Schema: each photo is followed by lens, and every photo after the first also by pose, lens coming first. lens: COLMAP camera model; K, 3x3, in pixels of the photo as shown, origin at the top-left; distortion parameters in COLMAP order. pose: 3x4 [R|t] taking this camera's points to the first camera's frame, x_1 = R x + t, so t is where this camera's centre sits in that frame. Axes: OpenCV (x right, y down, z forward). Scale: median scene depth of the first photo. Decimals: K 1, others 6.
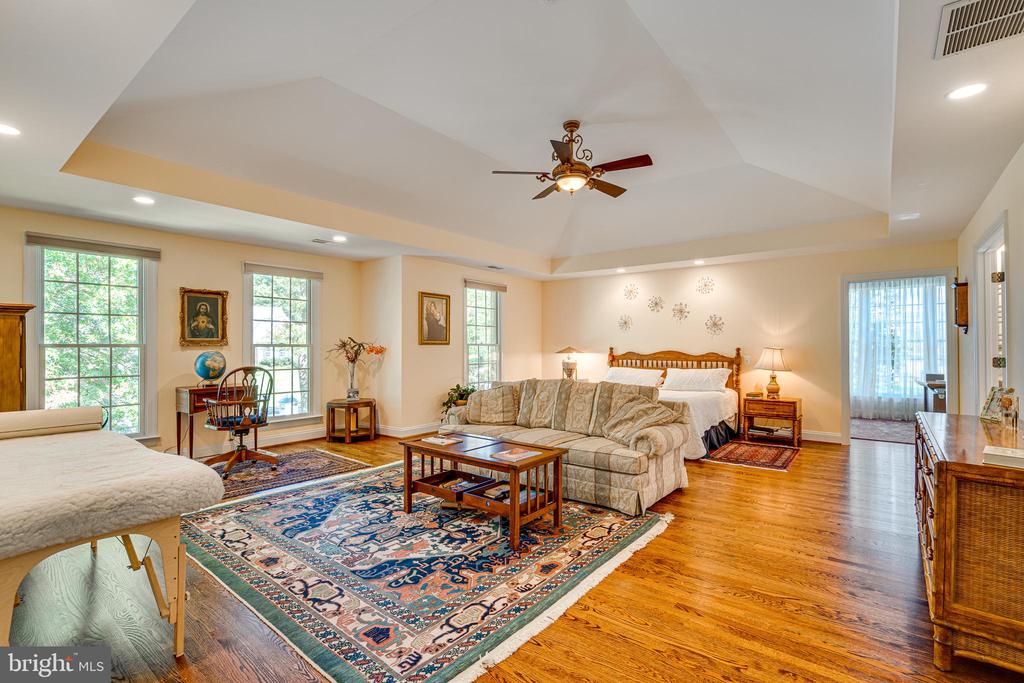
lens RADIAL K [[477.7, 0, 511.4], [0, 477.7, 355.4], [0, 0, 1]] dist [-0.000850, -0.000102]
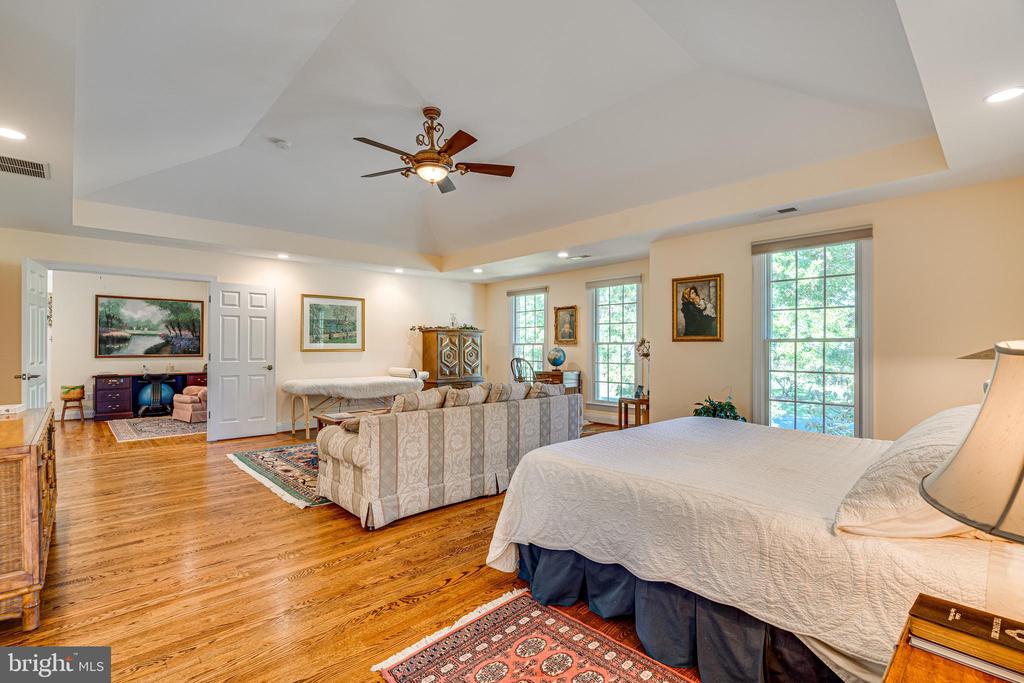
lens RADIAL K [[477.7, 0, 511.4], [0, 477.7, 355.4], [0, 0, 1]] dist [-0.000850, -0.000102]
pose [[-0.163499, 0.022332, -0.986291, 0.866823], [-0.016229, 0.999548, 0.025322, -0.019559], [0.986410, 0.020147, -0.163062, 1.089016]]
